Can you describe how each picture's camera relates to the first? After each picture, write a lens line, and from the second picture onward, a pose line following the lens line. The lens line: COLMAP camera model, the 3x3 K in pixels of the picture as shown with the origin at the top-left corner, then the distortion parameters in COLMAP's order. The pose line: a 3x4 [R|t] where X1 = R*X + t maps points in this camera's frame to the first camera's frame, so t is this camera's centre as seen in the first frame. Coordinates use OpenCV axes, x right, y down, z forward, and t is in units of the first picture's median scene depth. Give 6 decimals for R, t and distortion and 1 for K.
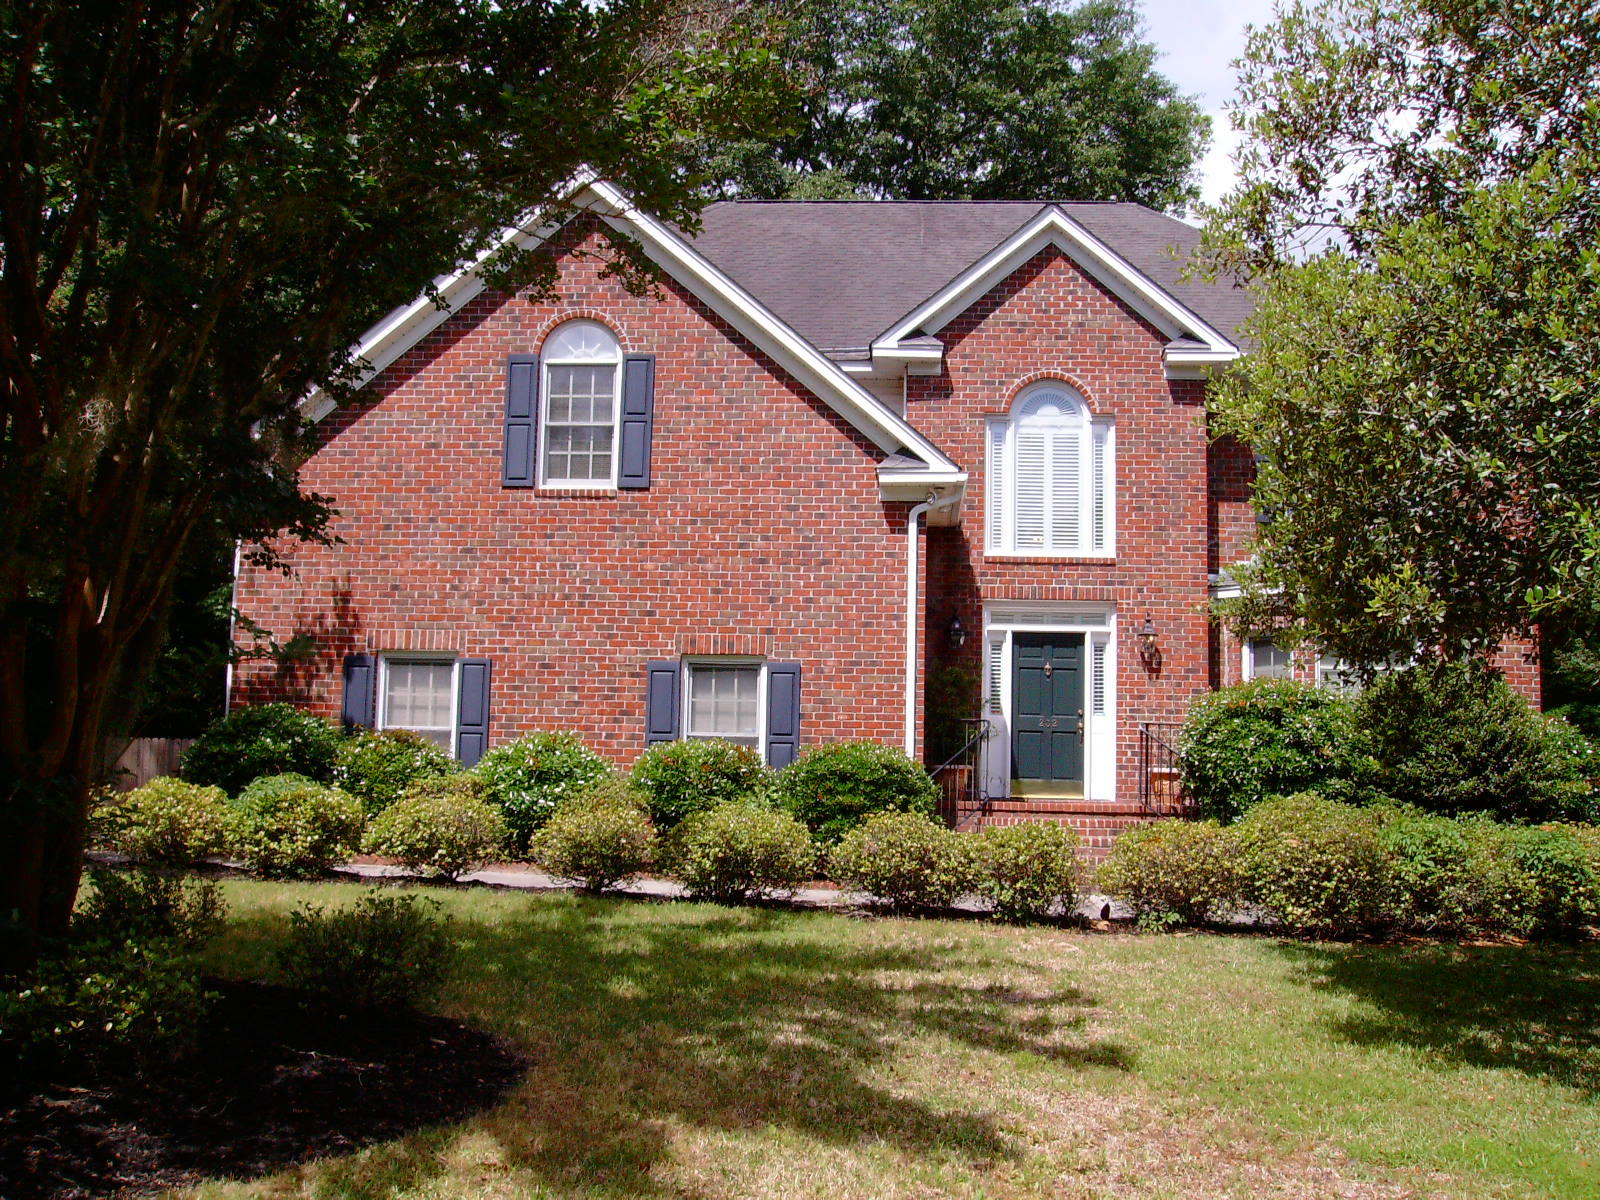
lens RADIAL K [[1649.3, 0, 795.7], [0, 1649.3, 646.1], [0, 0, 1]] dist [-0.116763, 0.001299]
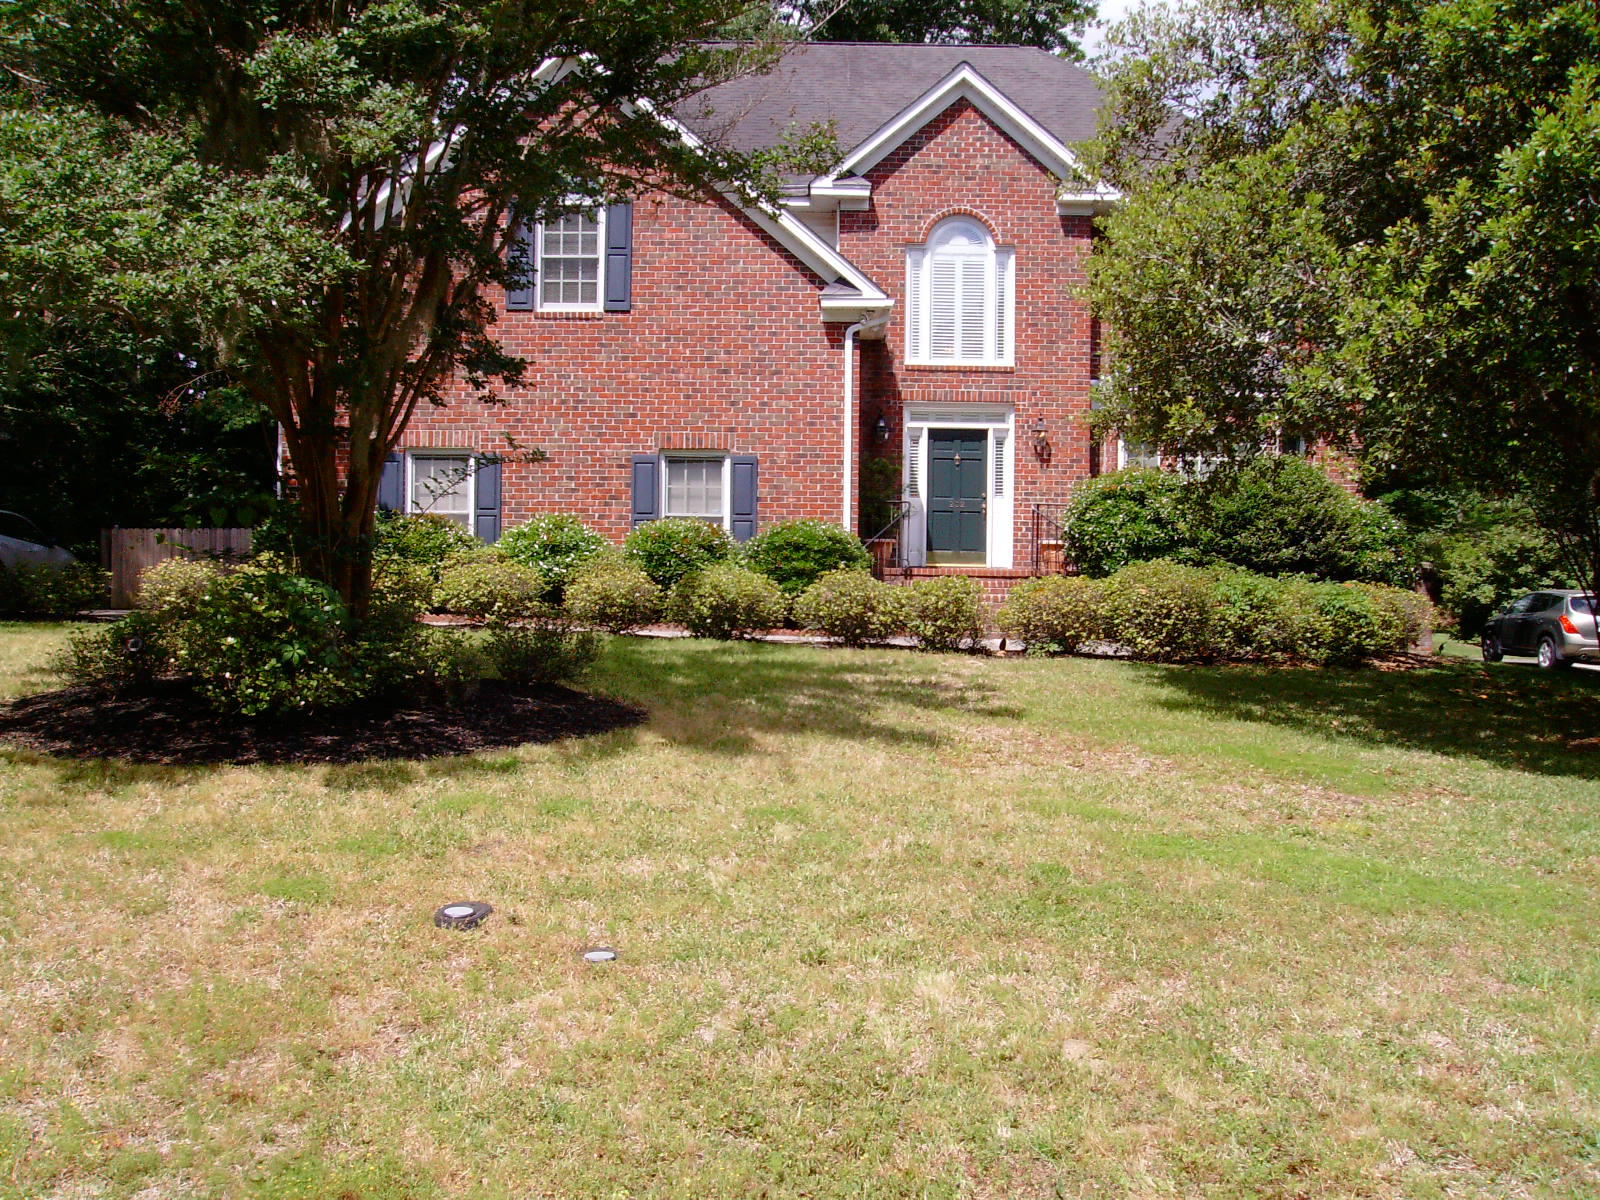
lens RADIAL K [[1649.3, 0, 795.7], [0, 1649.3, 646.1], [0, 0, 1]] dist [-0.116763, 0.001299]
pose [[0.998209, -0.011560, 0.058690, -0.041729], [0.003974, 0.991797, 0.127762, -0.005513], [-0.059686, -0.127300, 0.990067, -0.228348]]
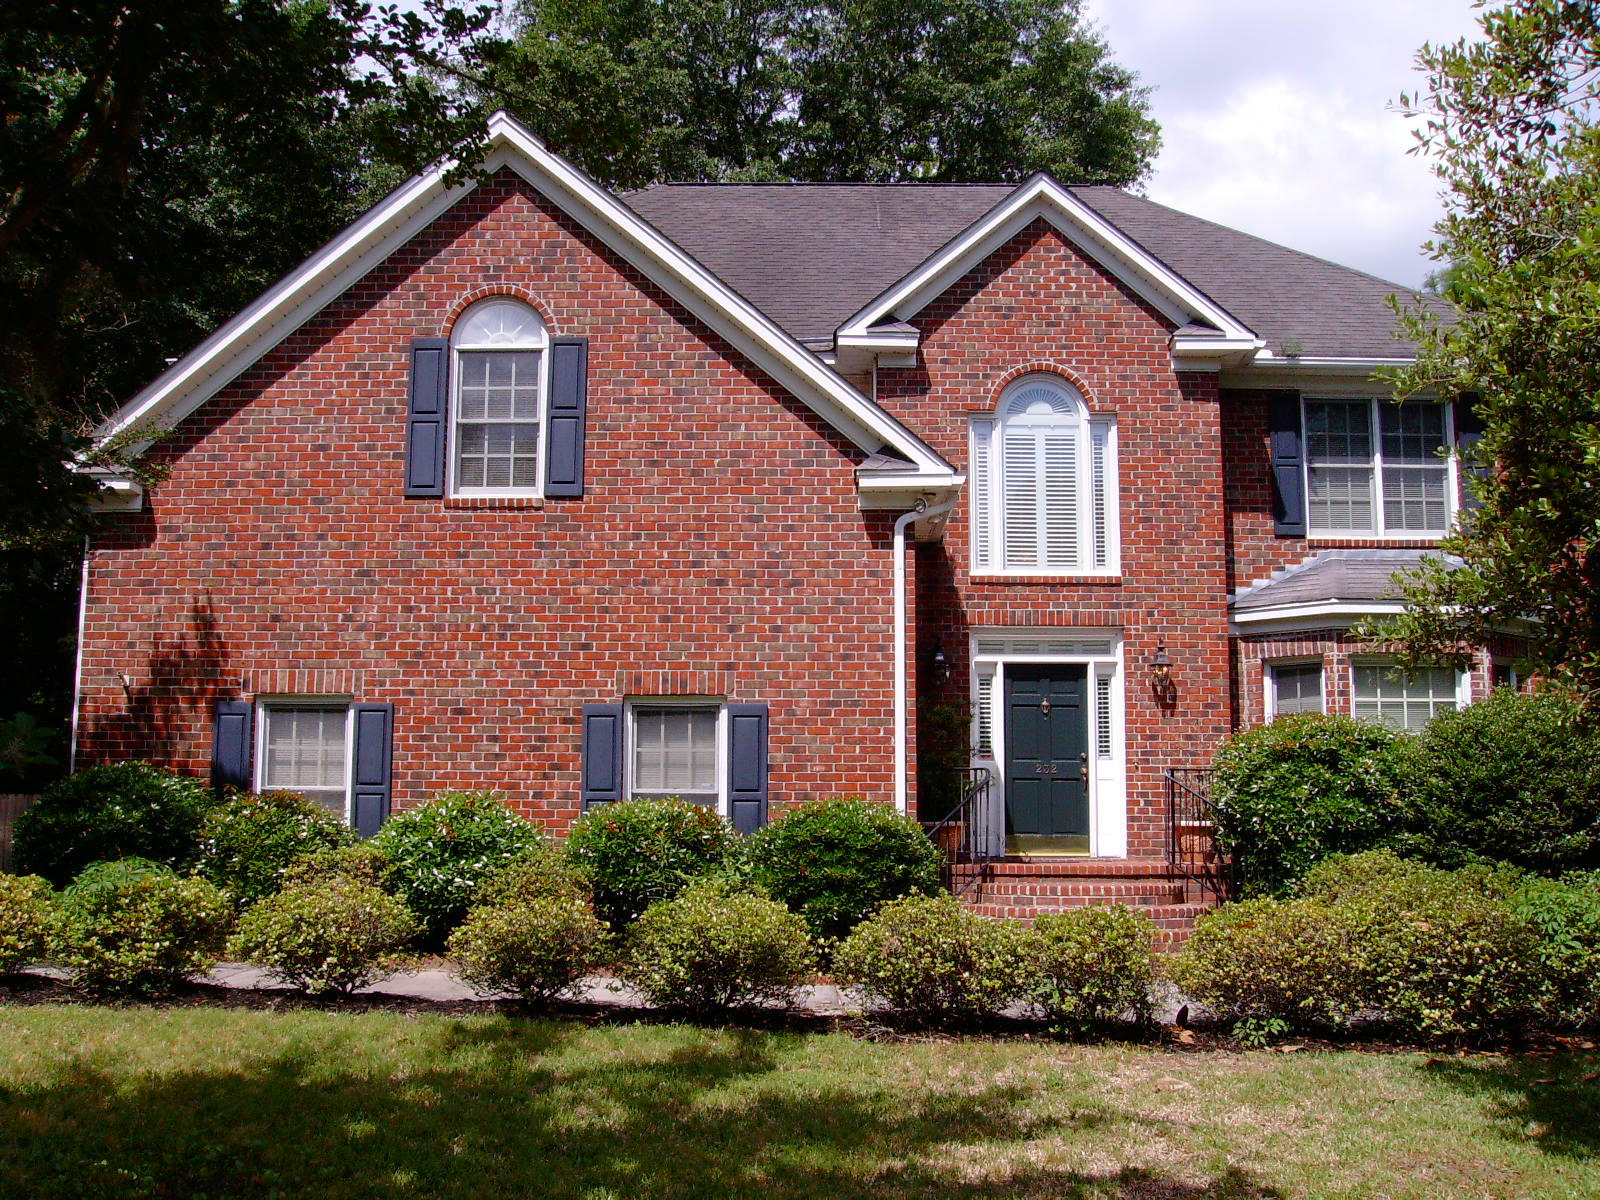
lens RADIAL K [[1649.3, 0, 795.7], [0, 1649.3, 646.1], [0, 0, 1]] dist [-0.116763, 0.001299]
pose [[0.998263, -0.011082, 0.057855, -0.030488], [0.012224, 0.999737, -0.019425, -0.002693], [-0.057624, 0.020099, 0.998136, 0.164433]]
